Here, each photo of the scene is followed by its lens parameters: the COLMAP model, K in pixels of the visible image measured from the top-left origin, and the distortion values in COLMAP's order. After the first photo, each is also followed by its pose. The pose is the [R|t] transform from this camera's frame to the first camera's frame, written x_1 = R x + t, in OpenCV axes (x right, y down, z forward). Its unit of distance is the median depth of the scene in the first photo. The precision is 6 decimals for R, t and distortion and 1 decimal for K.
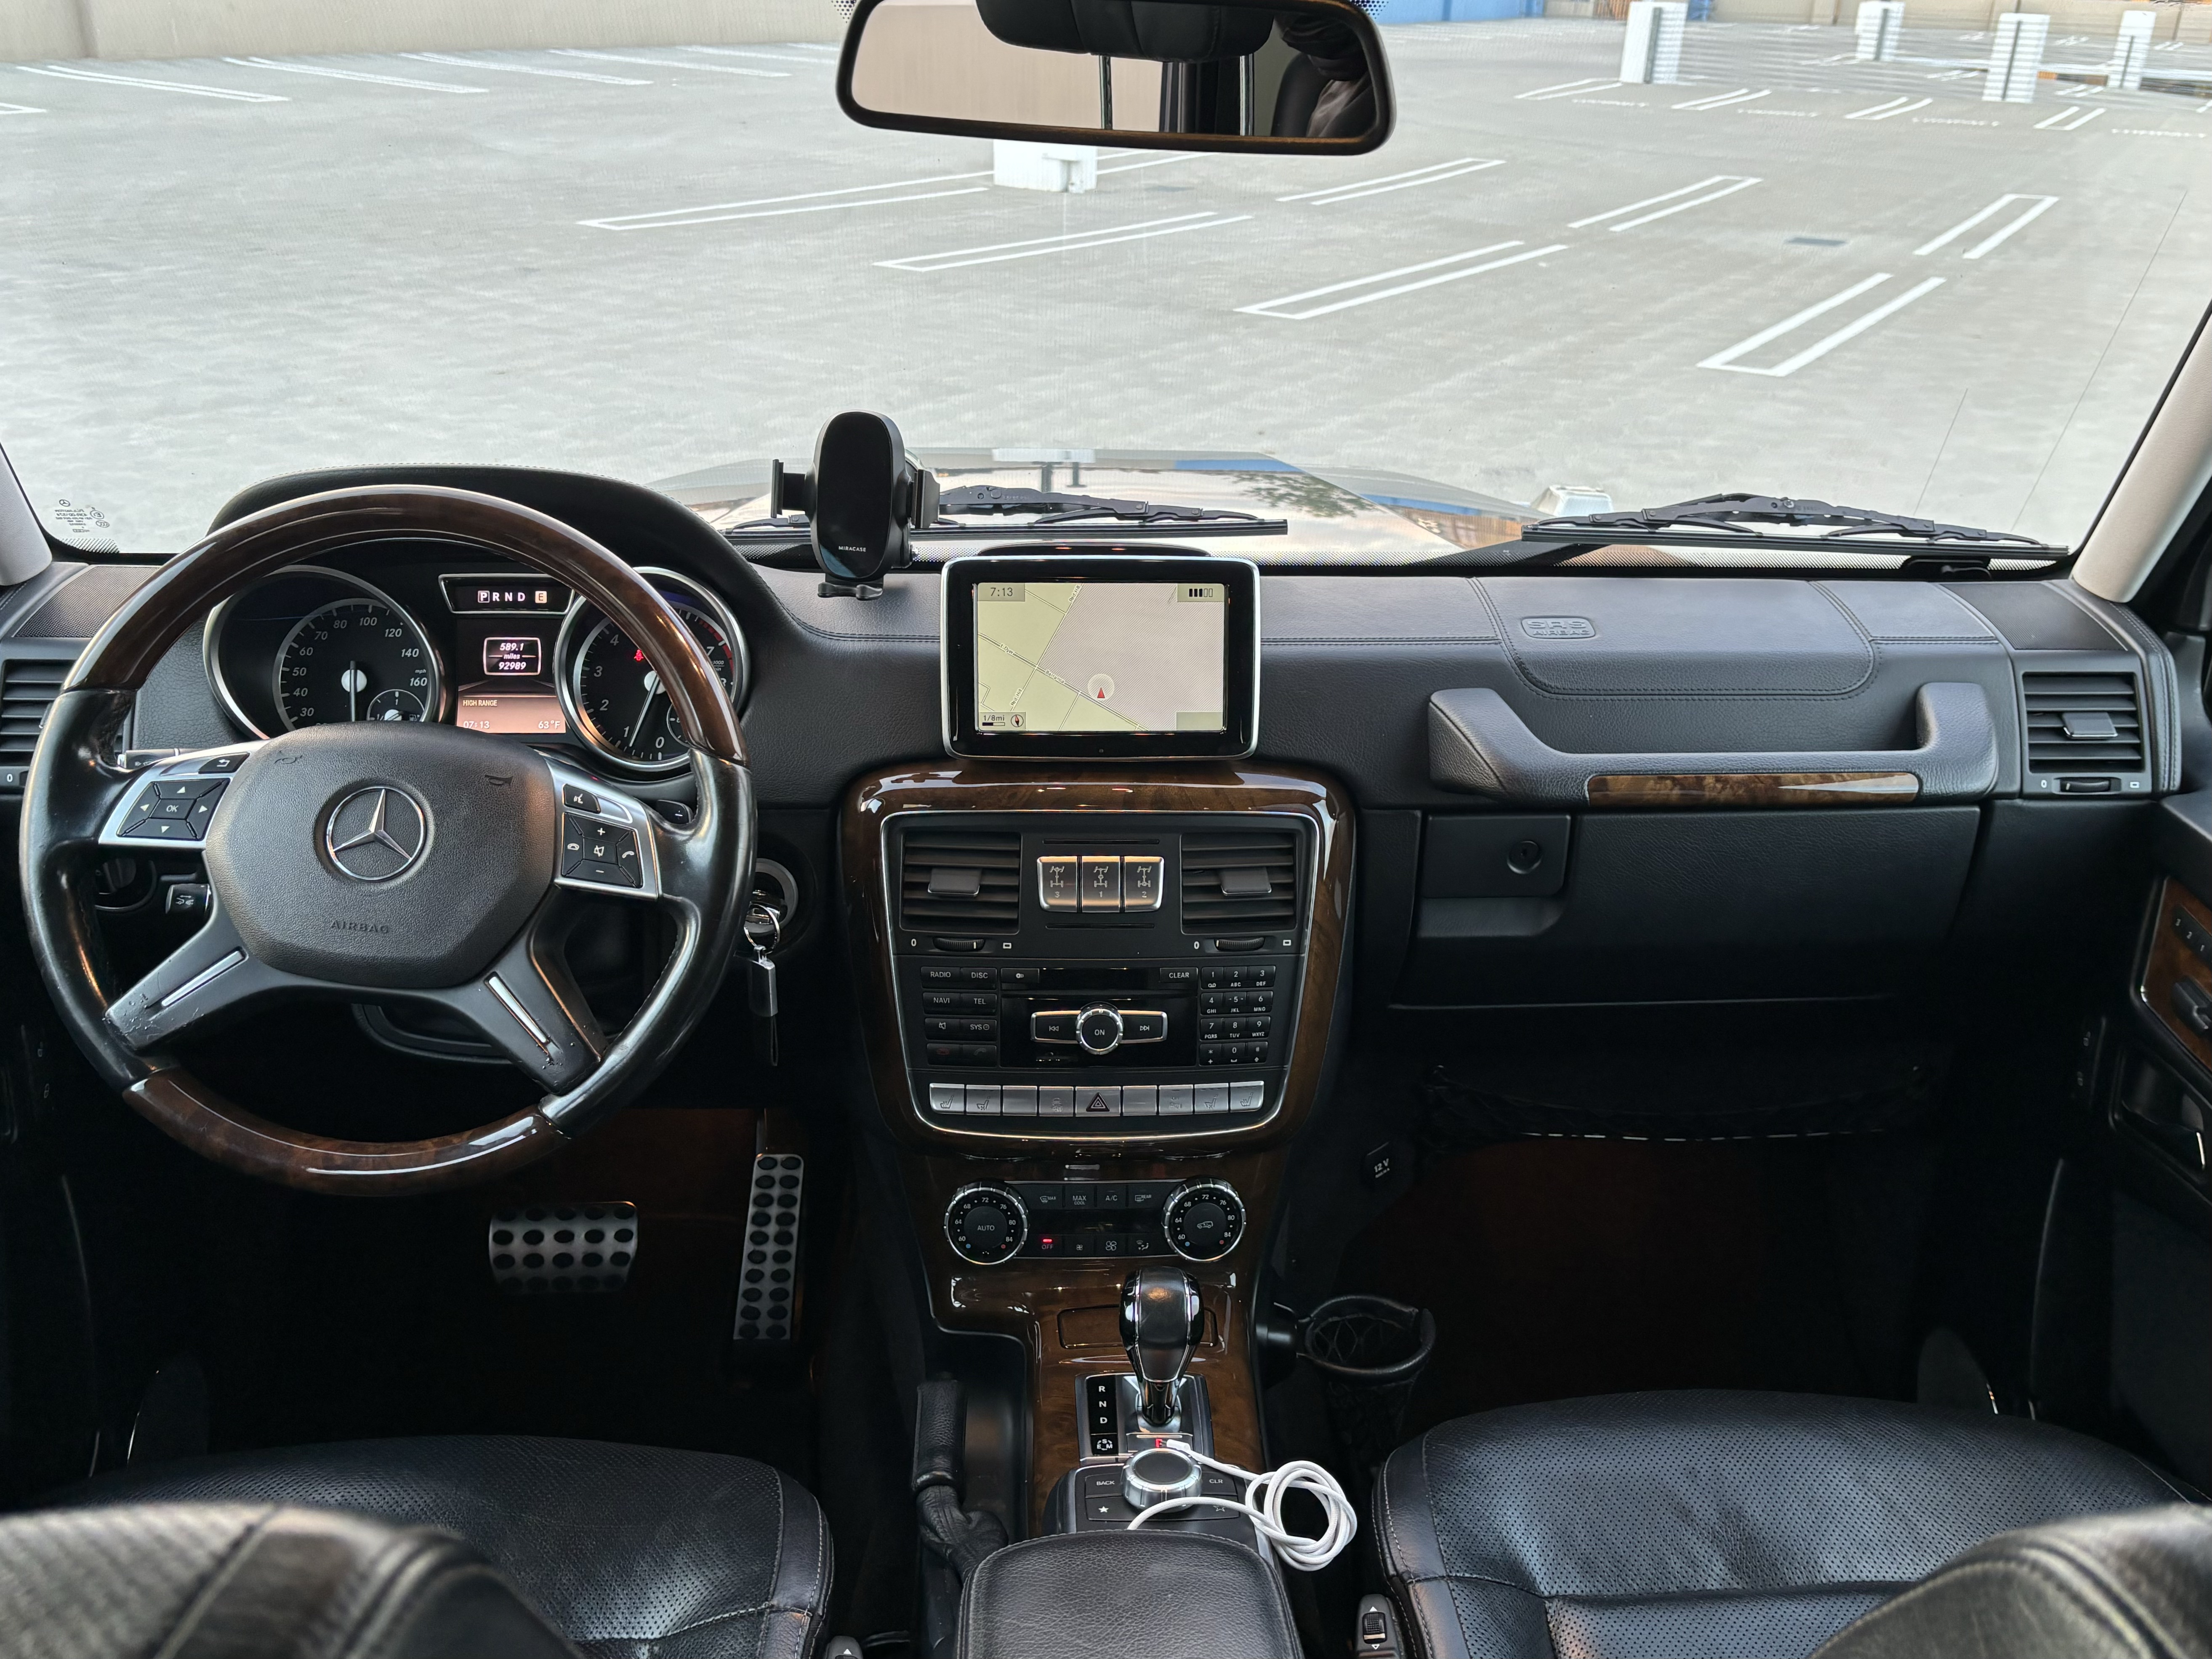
lens RADIAL K [[1687.3, 0, 1110.6], [0, 1687.3, 817.5], [0, 0, 1]] dist [-0.009628, -0.013579]
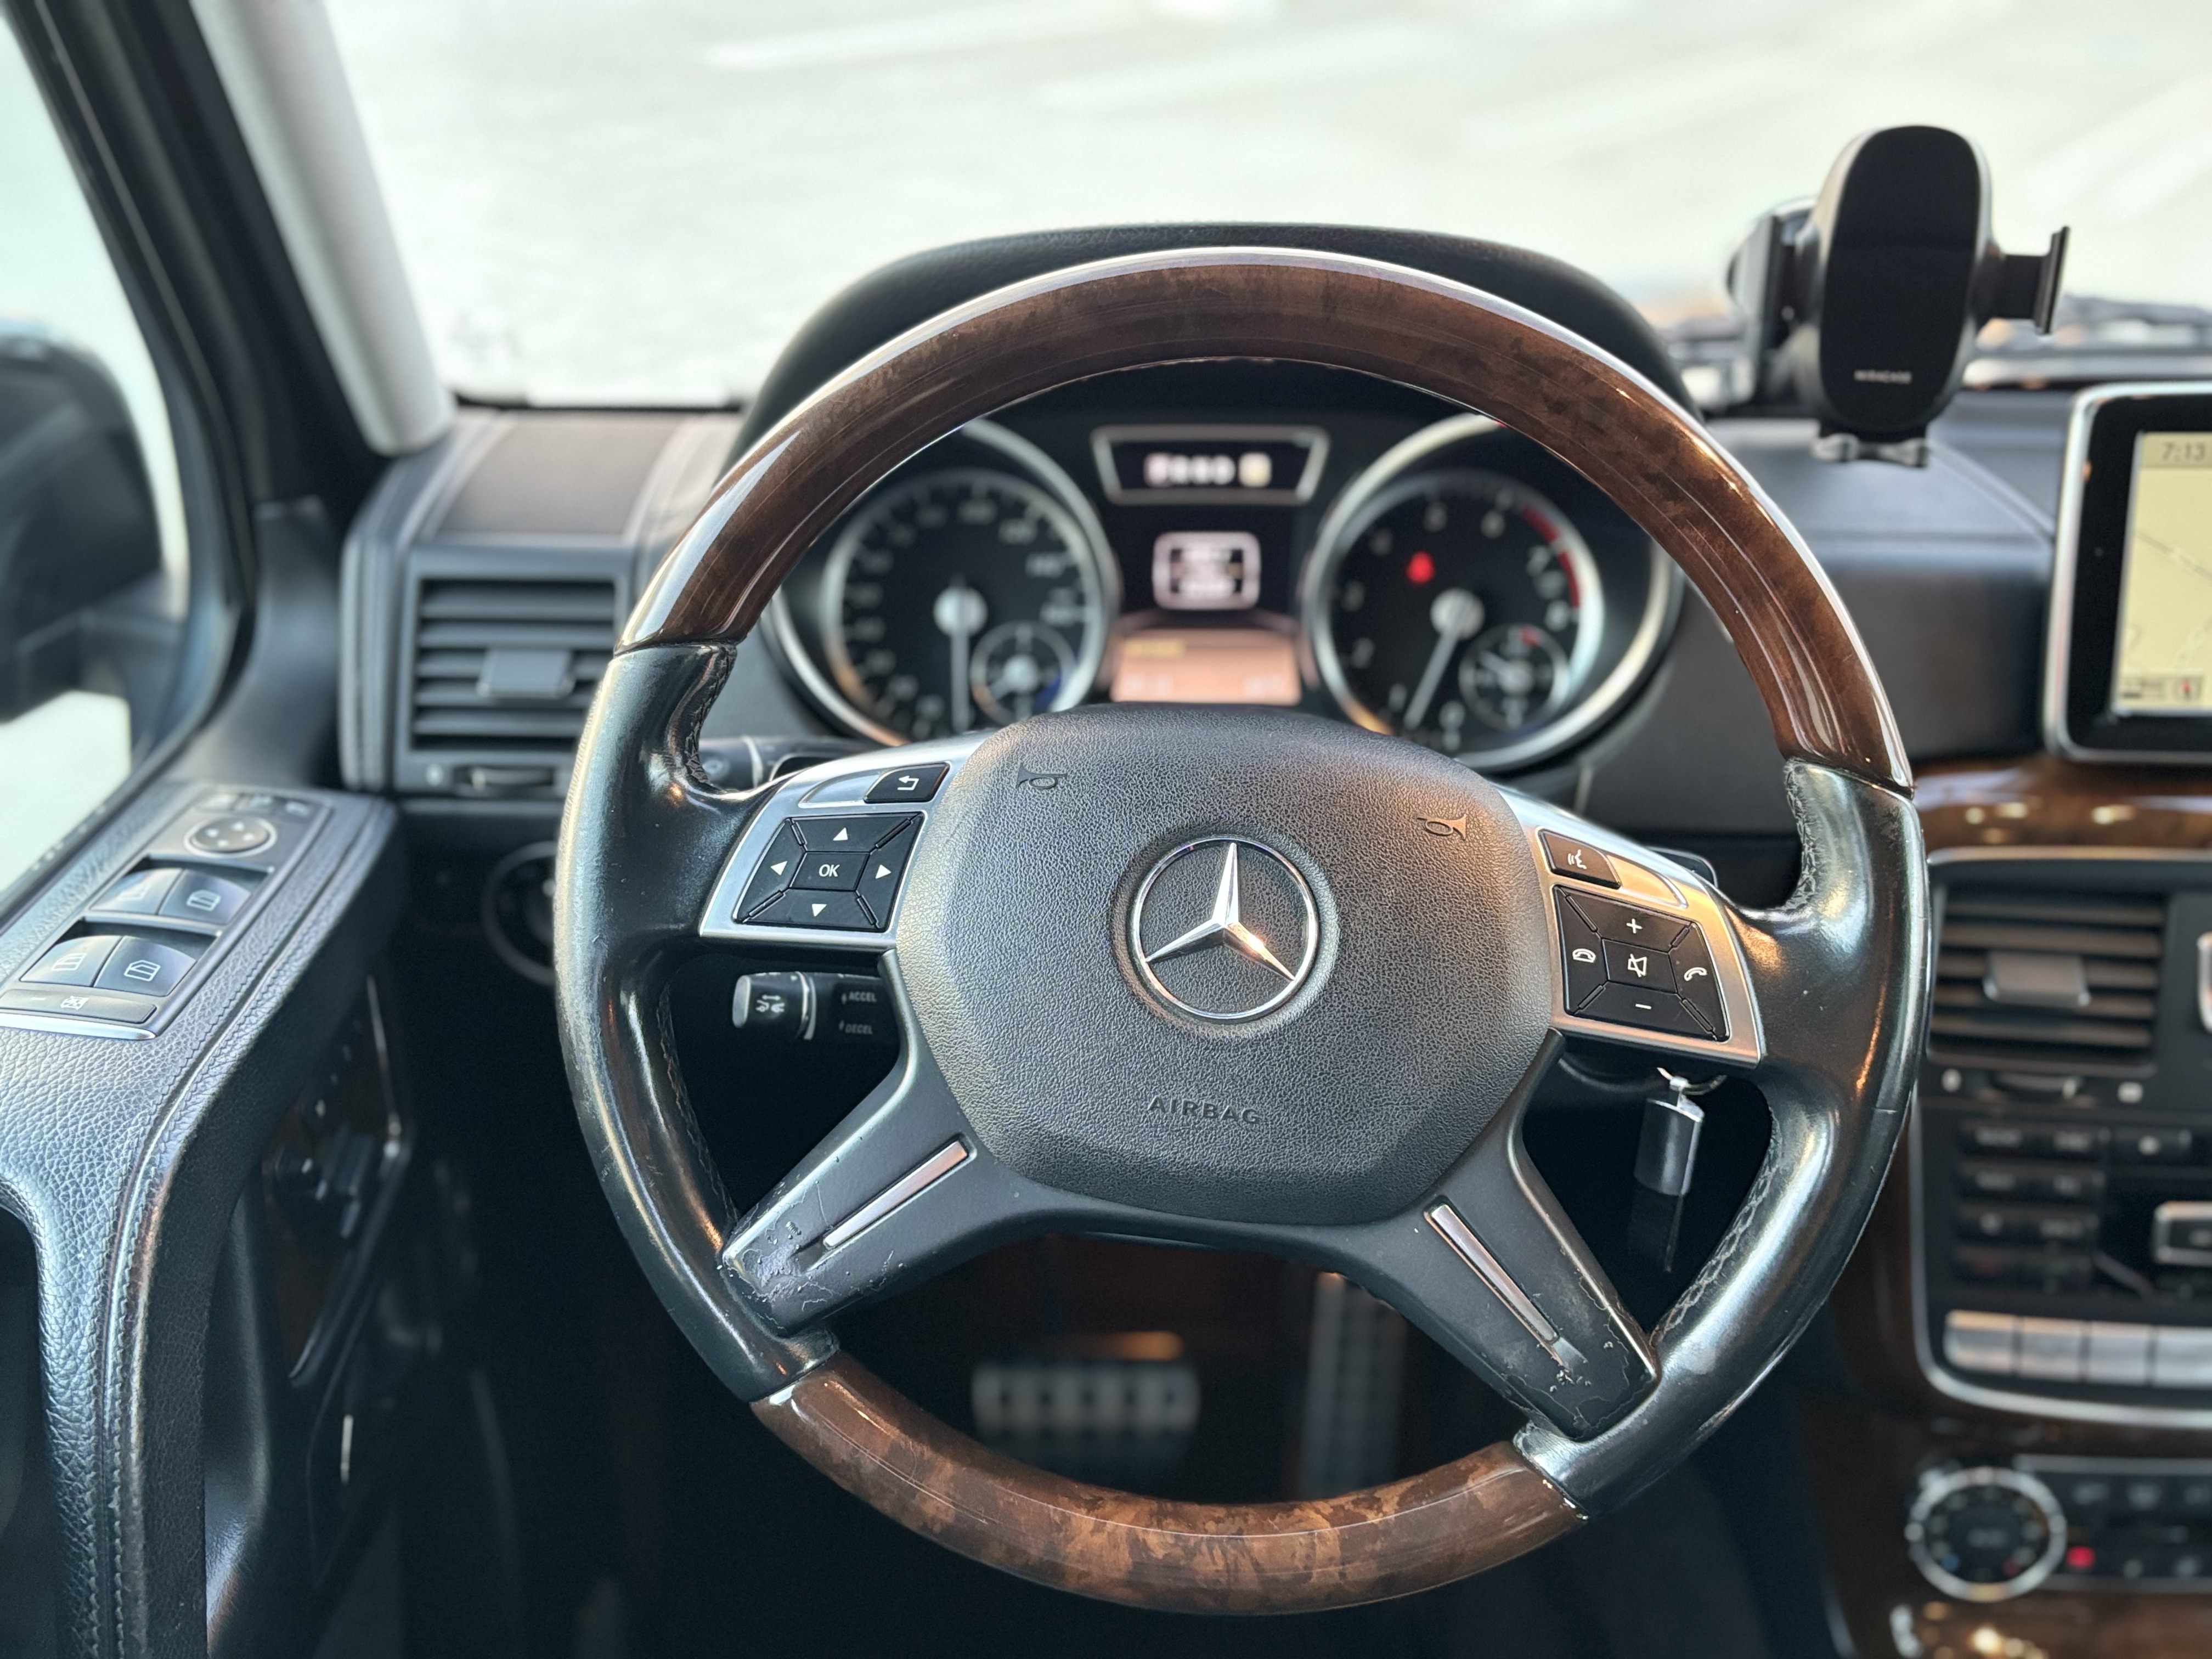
lens RADIAL K [[1927.0, 0, 1103.4], [0, 1927.0, 838.7], [0, 0, 1]] dist [0.017321, 0.008964]
pose [[0.994445, 0.015282, -0.104139, -0.402817], [-0.009063, 0.998161, 0.059931, -0.052395], [0.104863, -0.058654, 0.992755, 0.397028]]
